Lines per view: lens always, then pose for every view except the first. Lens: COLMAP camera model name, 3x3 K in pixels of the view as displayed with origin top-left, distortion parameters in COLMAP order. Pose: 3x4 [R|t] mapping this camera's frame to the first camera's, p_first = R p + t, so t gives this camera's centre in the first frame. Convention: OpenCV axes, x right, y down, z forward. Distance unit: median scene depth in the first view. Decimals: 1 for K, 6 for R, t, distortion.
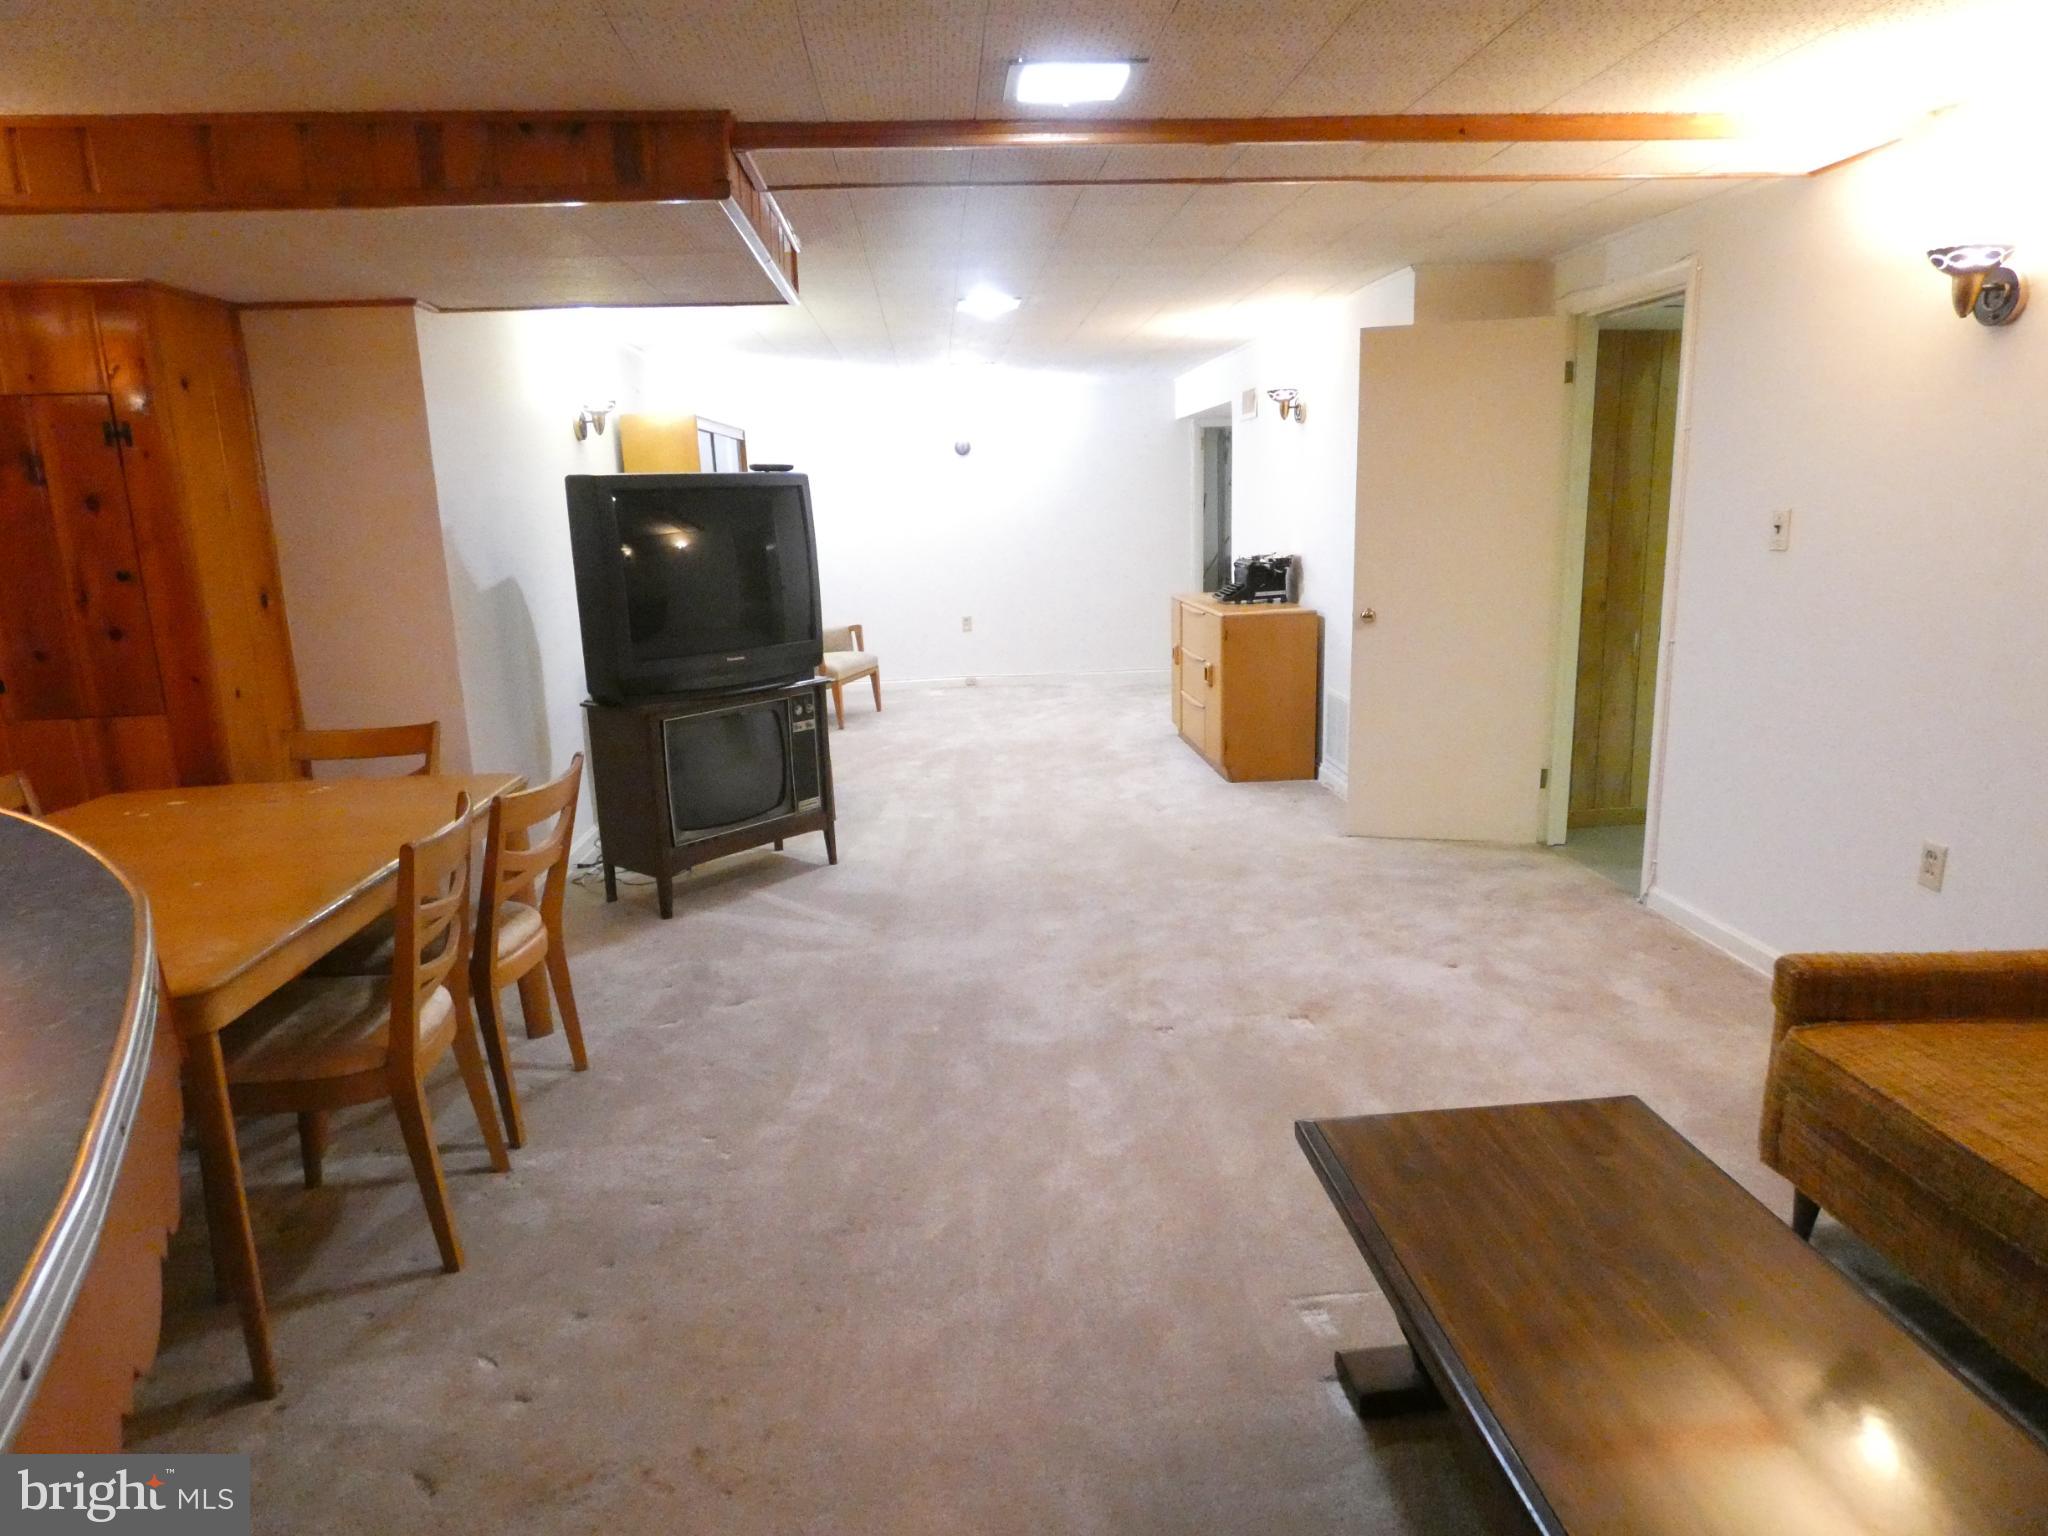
lens RADIAL K [[1223.6, 0, 1028.7], [0, 1223.6, 769.7], [0, 0, 1]] dist [-0.009008, 0.002807]
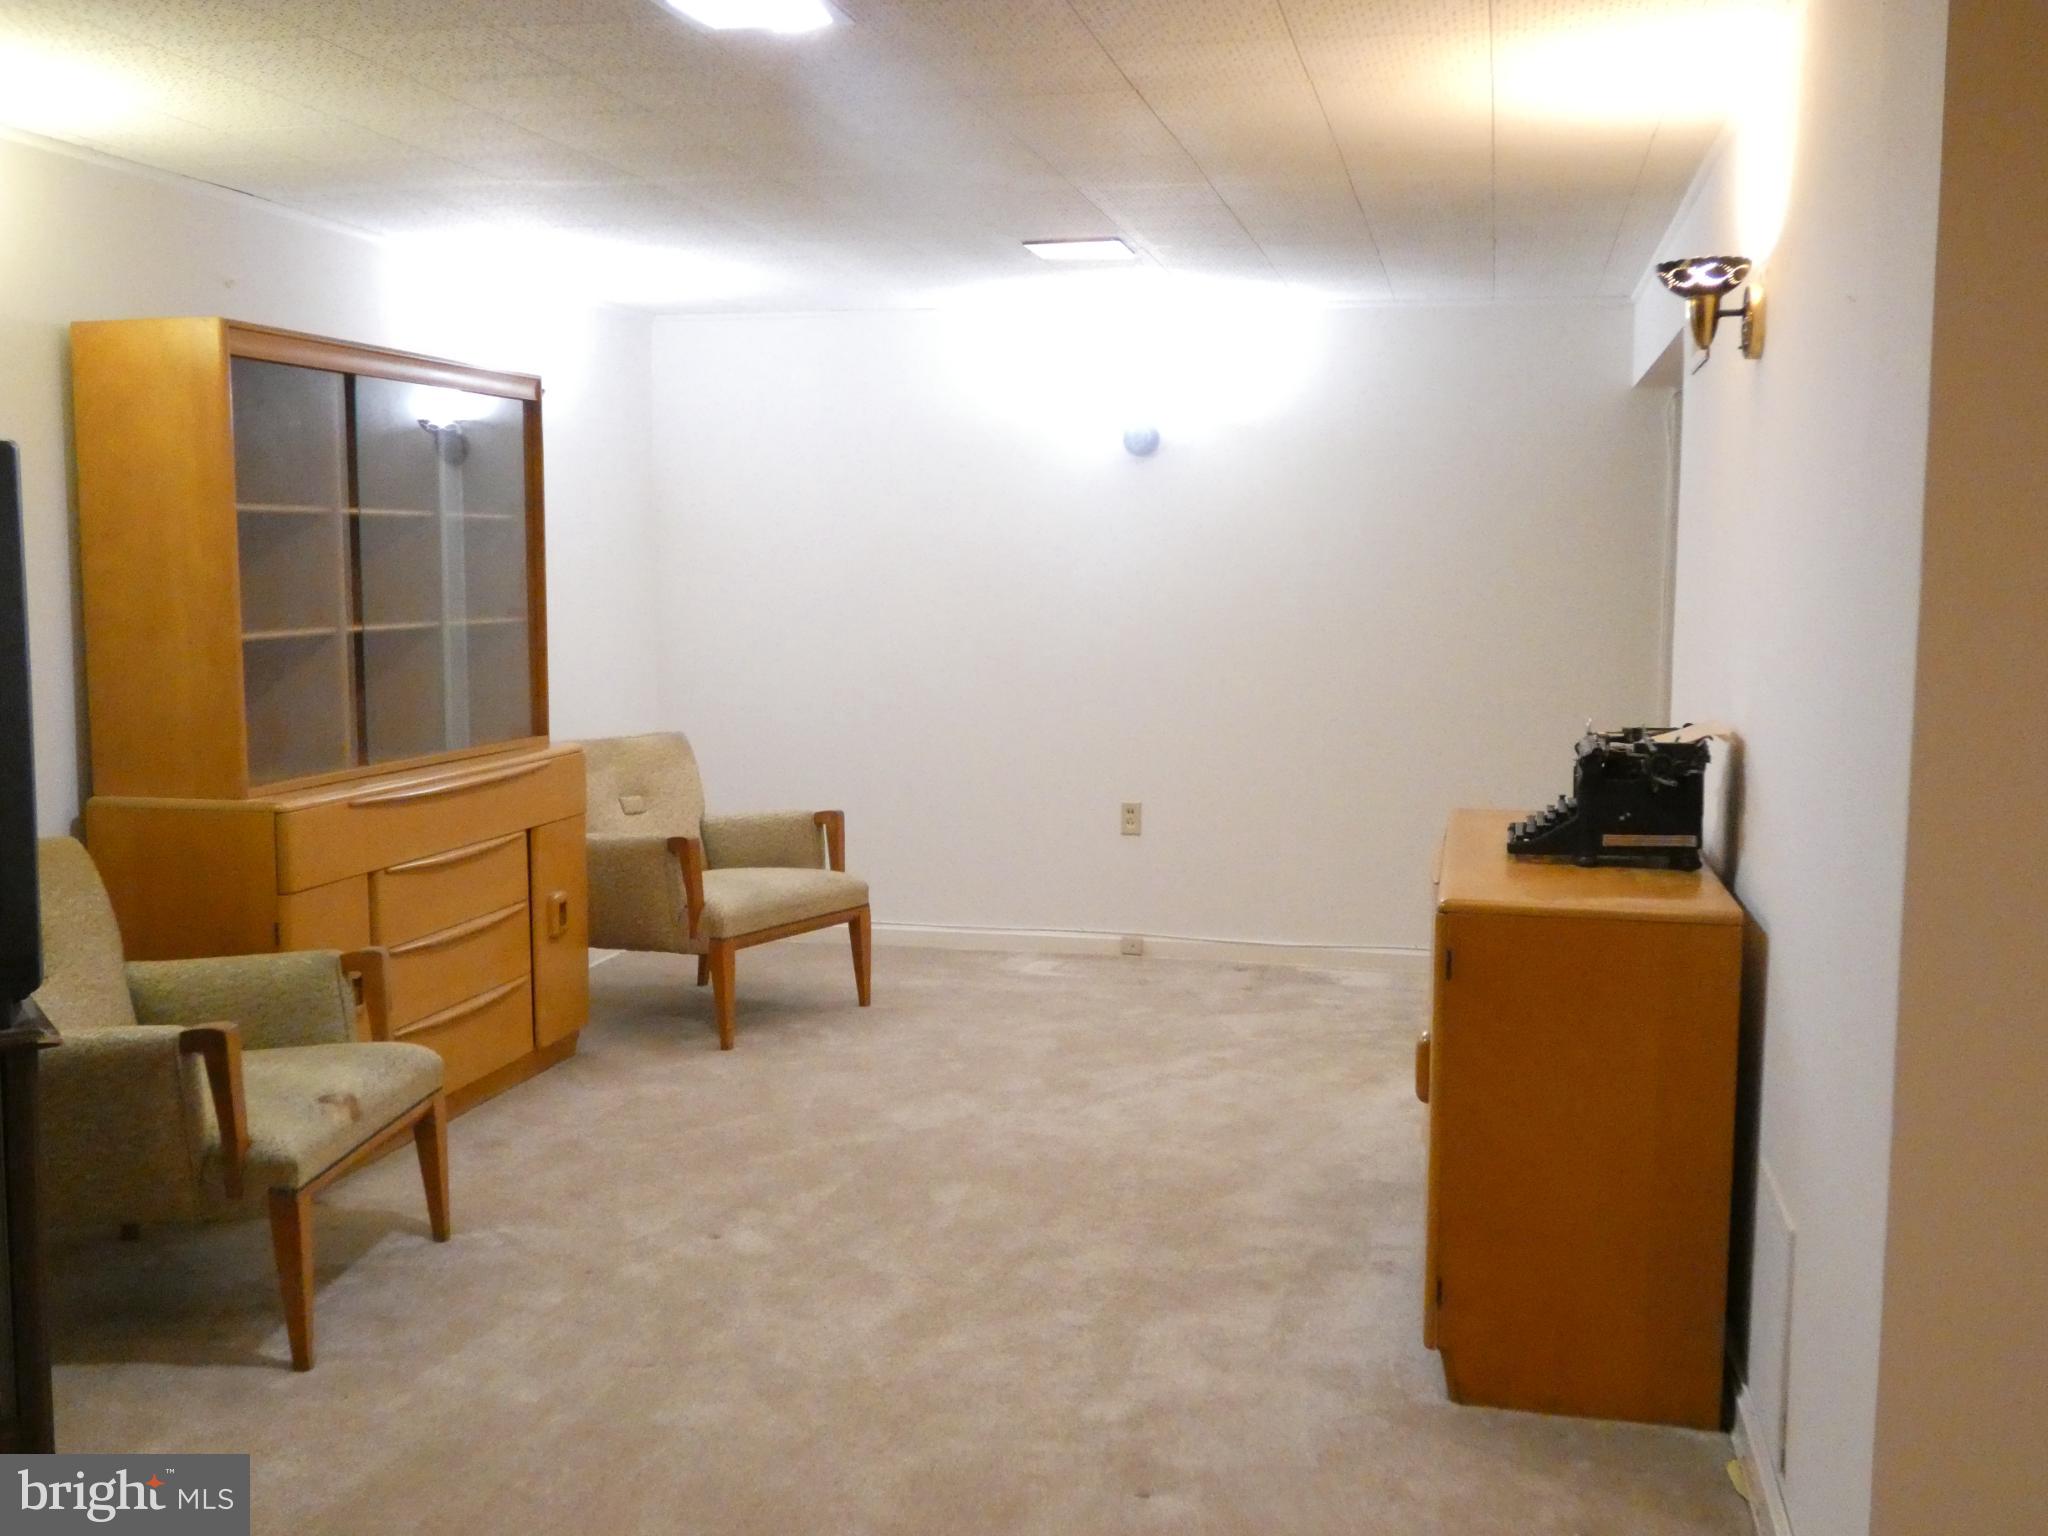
lens RADIAL K [[2016.2, 0, 1021.6], [0, 2016.2, 766.6], [0, 0, 1]] dist [0.006985, 0.000000]
pose [[0.953907, 0.067921, -0.292316, 0.175778], [-0.100594, 0.990068, -0.098217, -0.082724], [0.282742, 0.123095, 0.951265, 0.367648]]
